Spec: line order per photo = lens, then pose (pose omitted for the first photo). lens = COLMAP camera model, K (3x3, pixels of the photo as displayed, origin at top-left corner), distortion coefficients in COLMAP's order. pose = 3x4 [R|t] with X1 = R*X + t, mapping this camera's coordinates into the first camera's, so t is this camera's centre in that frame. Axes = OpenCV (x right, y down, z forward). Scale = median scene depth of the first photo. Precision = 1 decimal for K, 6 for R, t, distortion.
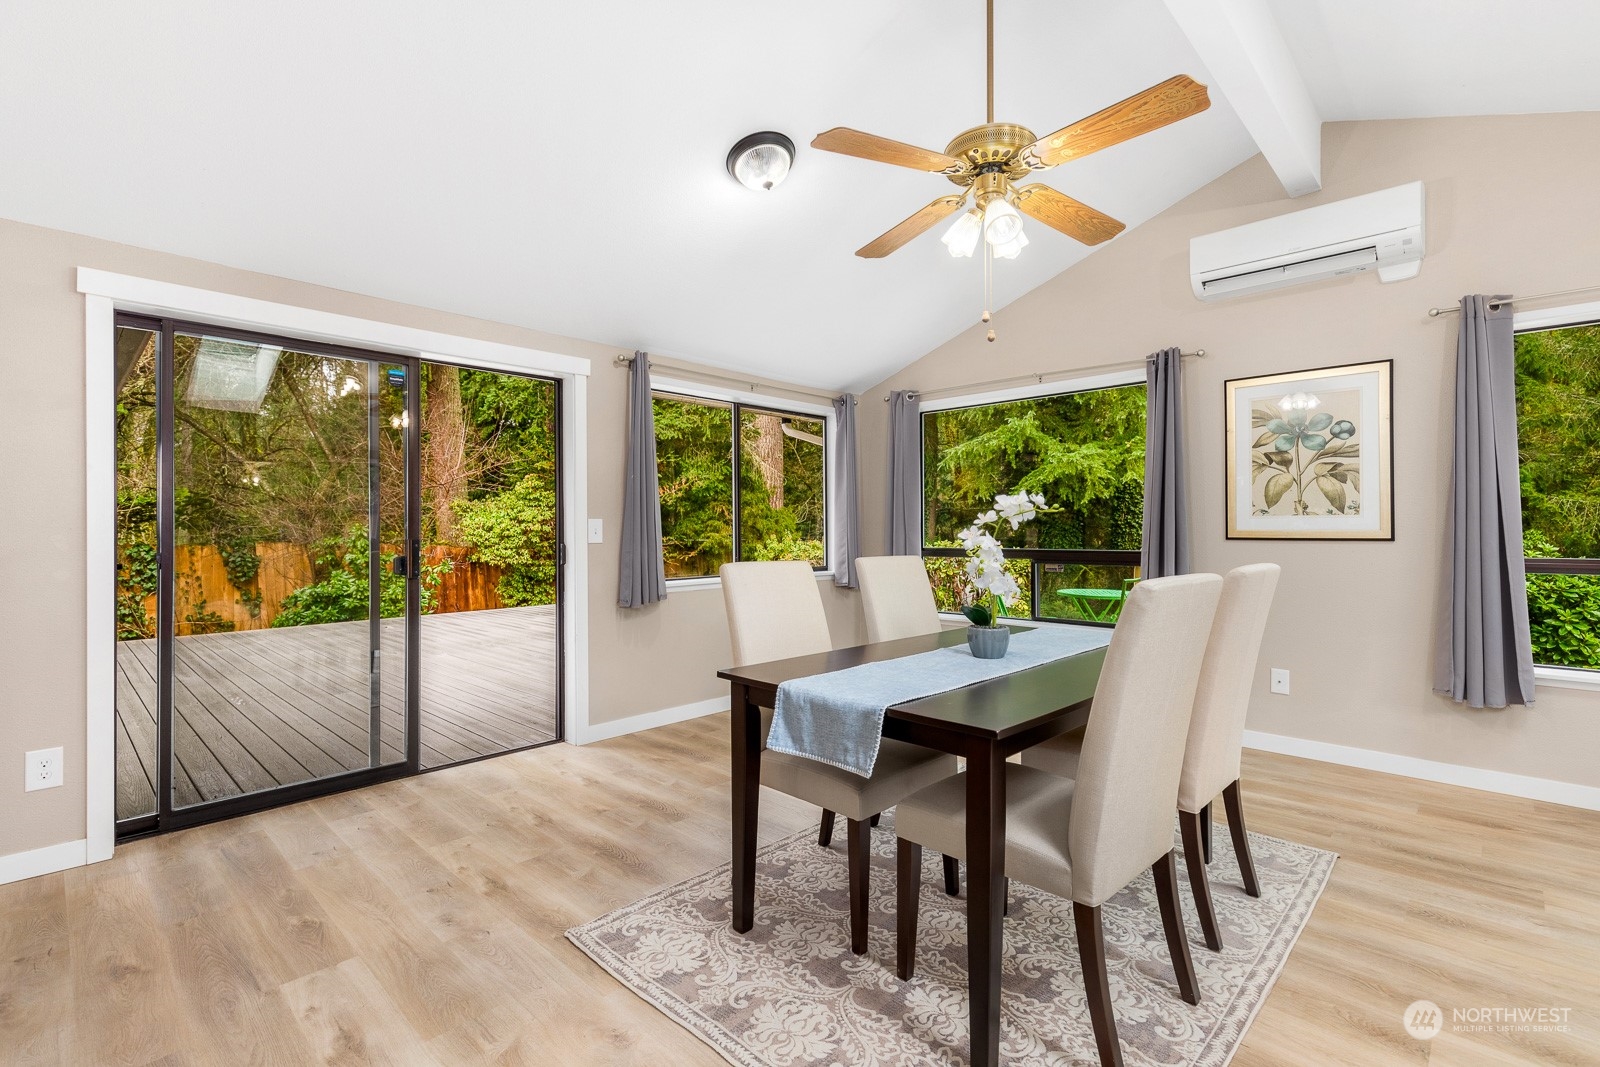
lens RADIAL K [[733.8, 0, 803.5], [0, 733.8, 525.6], [0, 0, 1]] dist [0.009934, -0.000259]
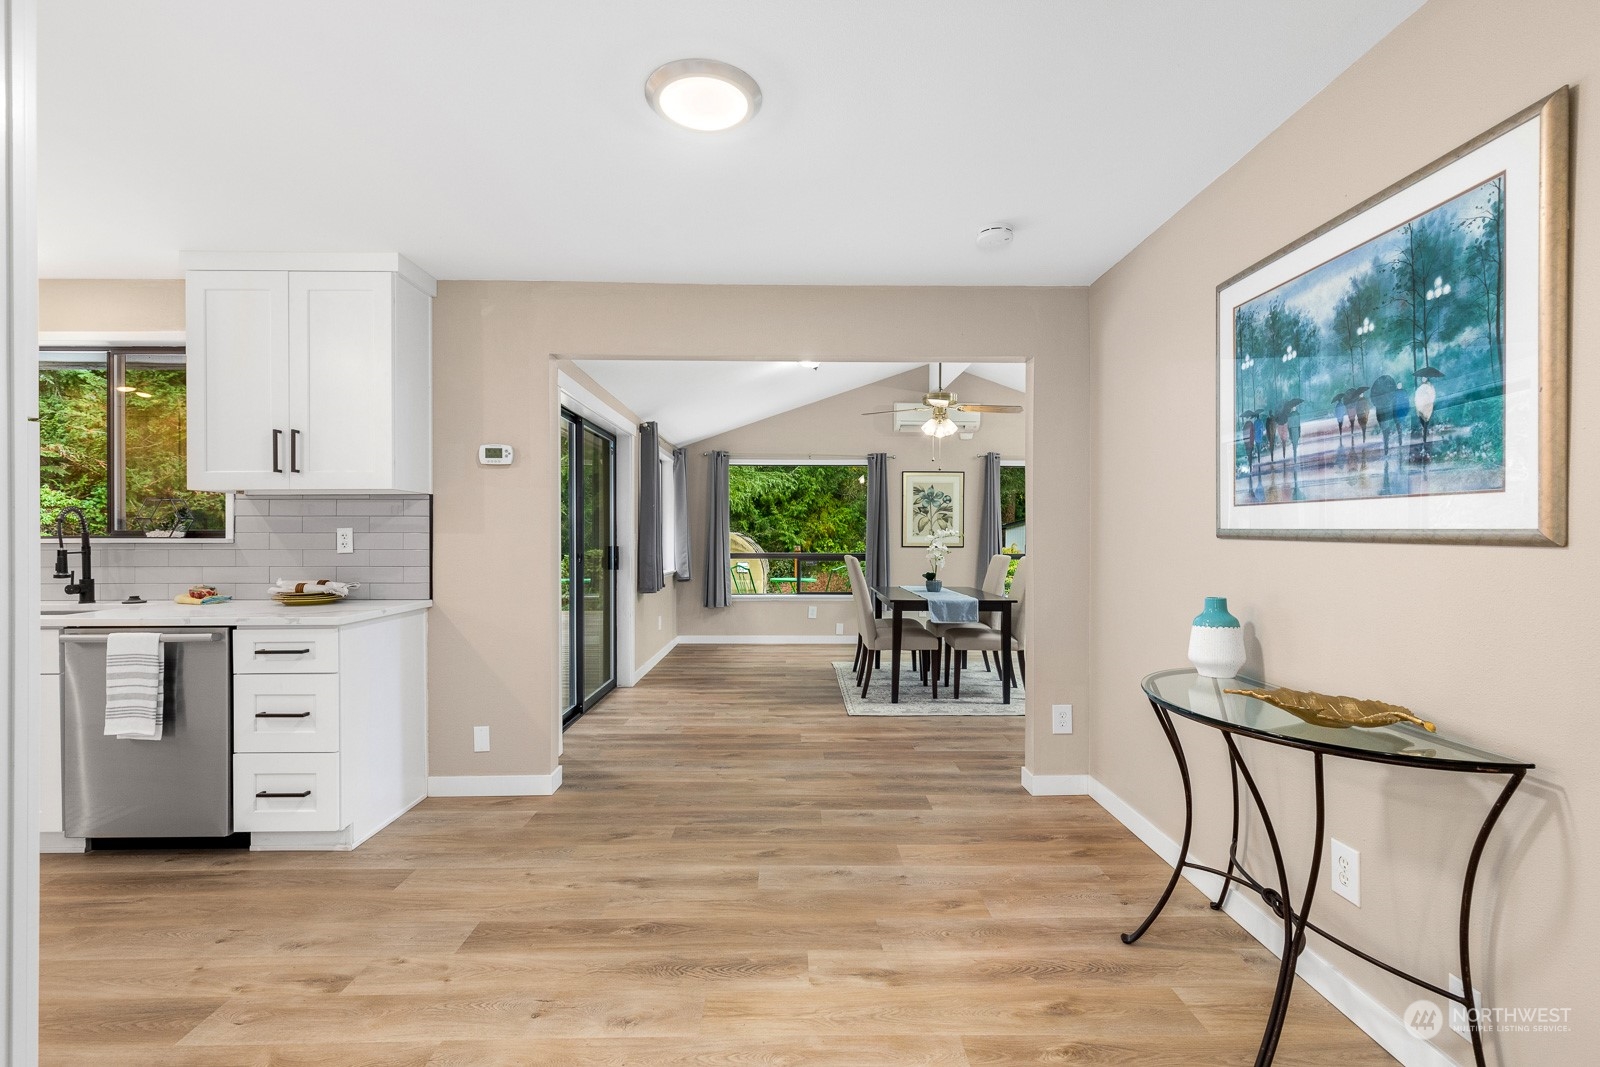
lens RADIAL K [[740.9, 0, 793.8], [0, 740.9, 532.8], [0, 0, 1]] dist [0.008082, -0.000261]
pose [[0.716282, 0.011722, 0.697712, -1.311365], [-0.009917, 0.999929, -0.006619, -0.005226], [-0.697740, -0.002178, 0.716348, -0.352745]]
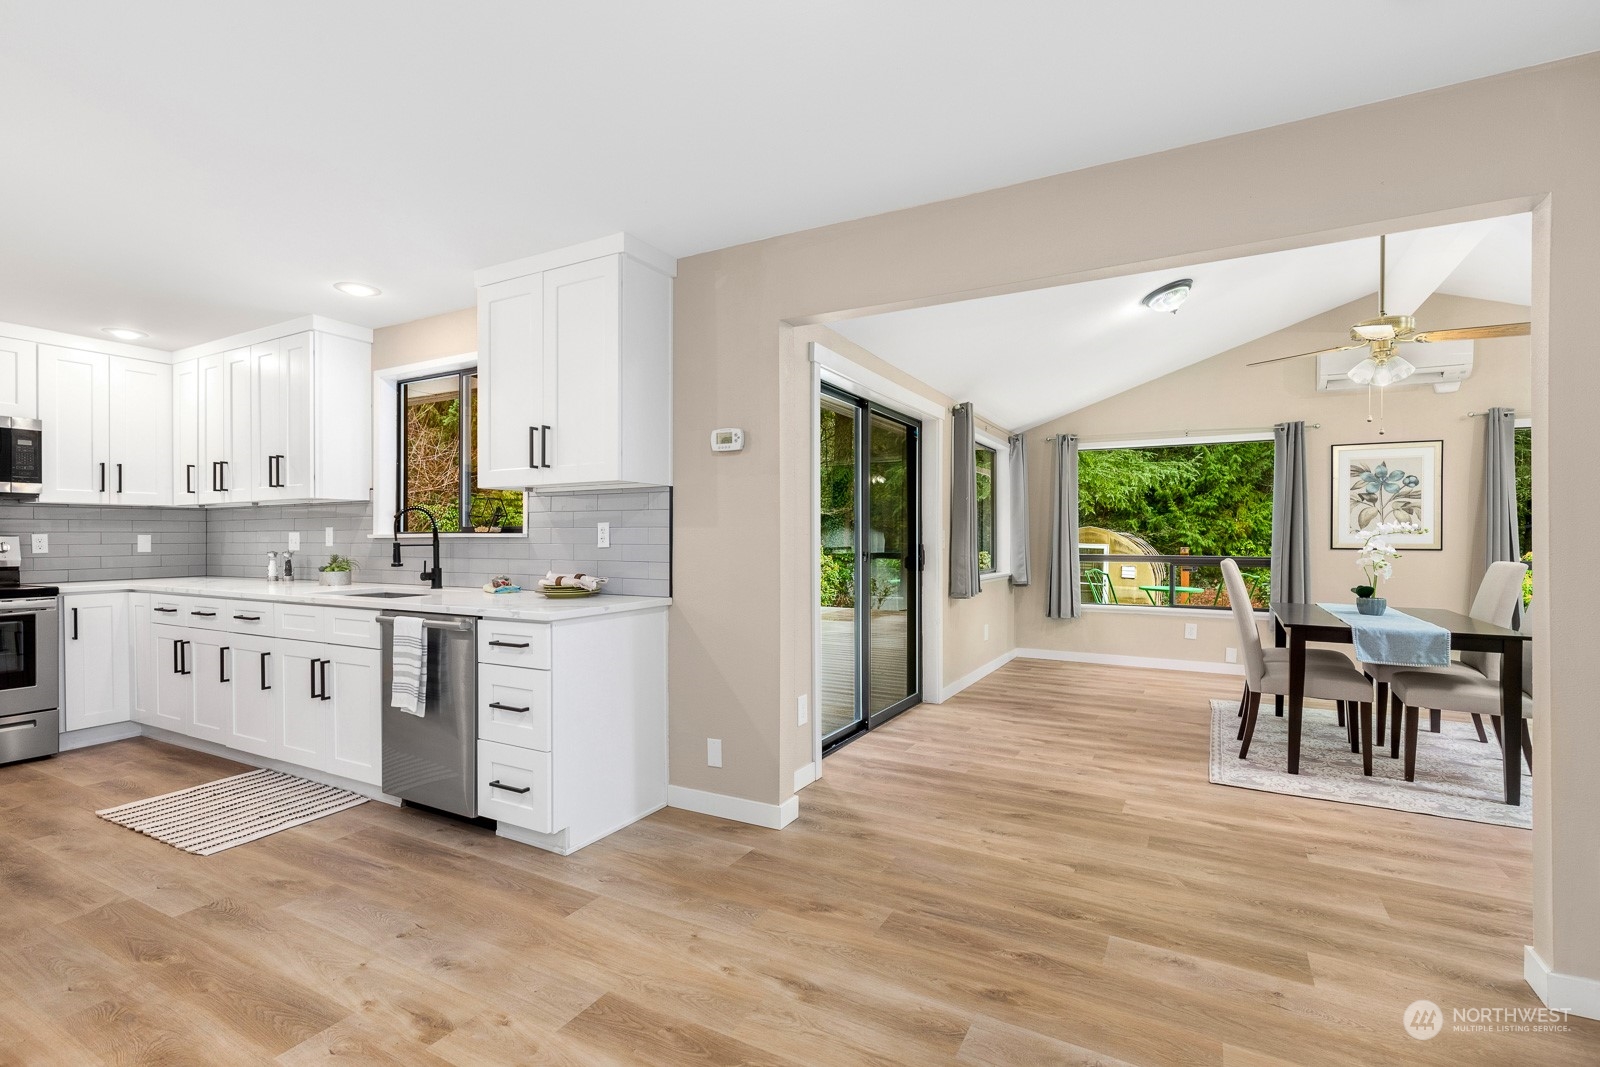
lens RADIAL K [[740.9, 0, 793.8], [0, 740.9, 532.8], [0, 0, 1]] dist [0.008082, -0.000261]
pose [[0.966922, 0.011001, 0.254837, -1.045583], [-0.010558, 0.999939, -0.003109, 0.002037], [-0.254855, 0.000316, 0.966979, -0.244502]]
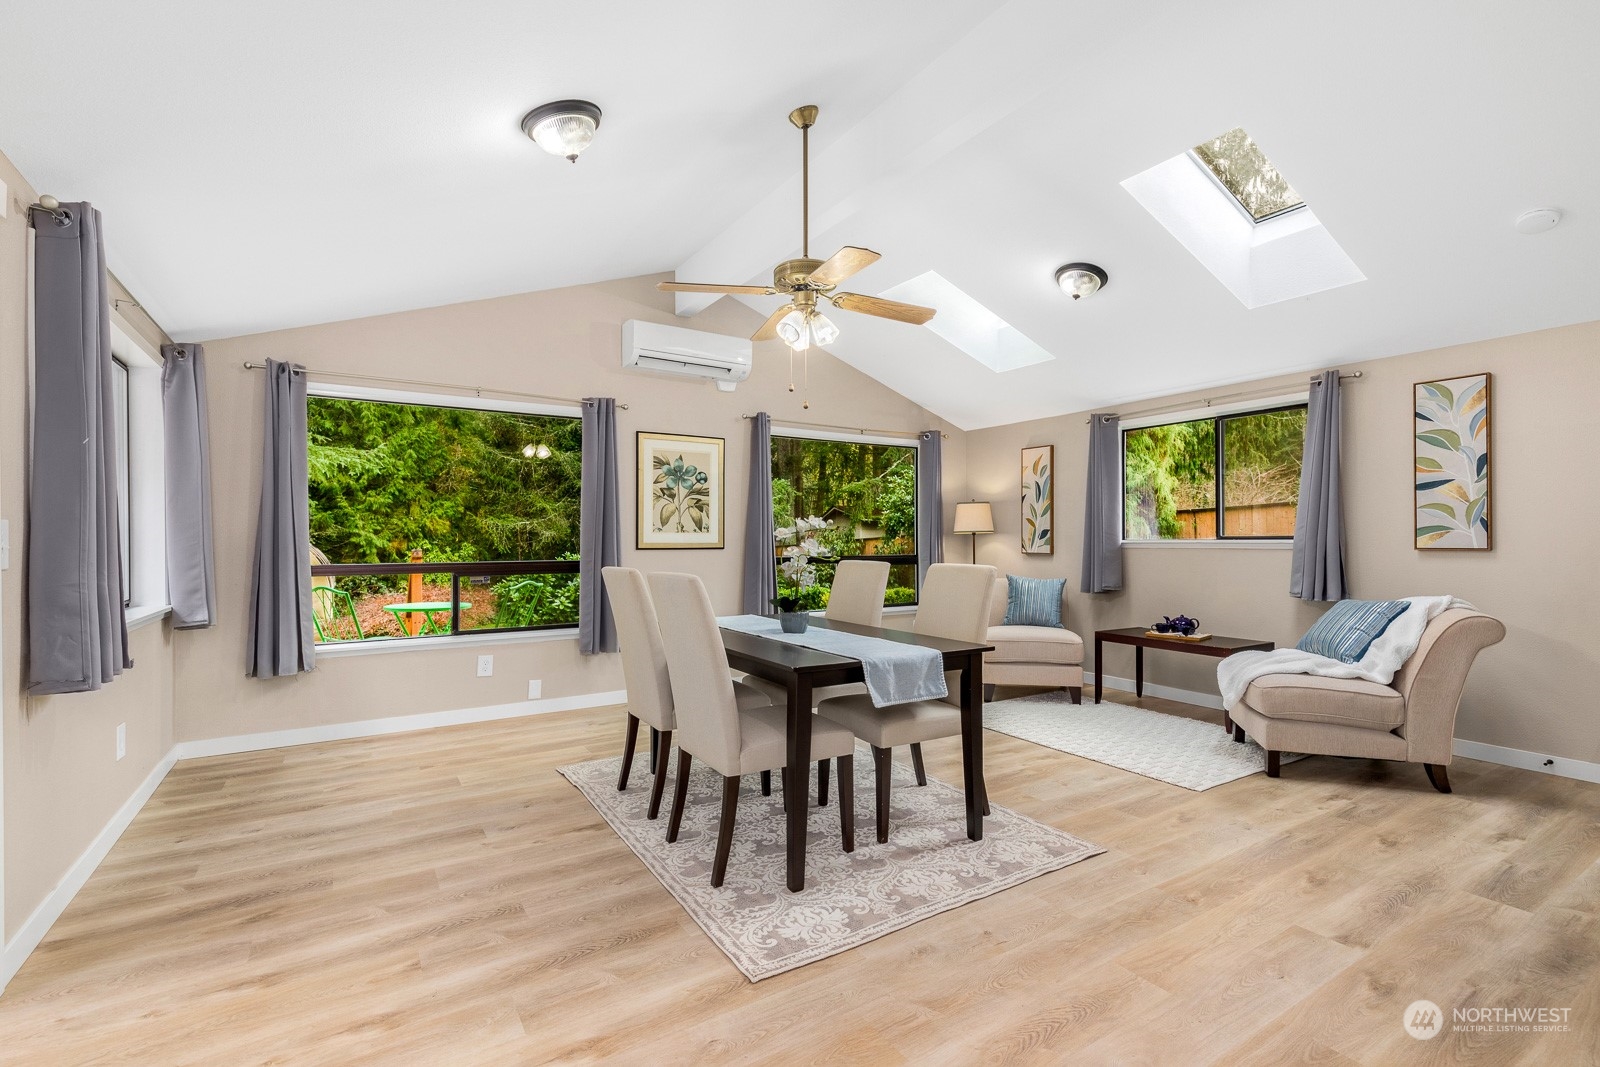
lens RADIAL K [[726.7, 0, 802.8], [0, 726.7, 539.5], [0, 0, 1]] dist [0.008787, -0.000958]
pose [[0.240062, 0.002785, 0.970753, -0.745133], [-0.003989, 0.999990, -0.001882, 0.002175], [-0.970749, -0.003421, 0.240071, 0.450137]]
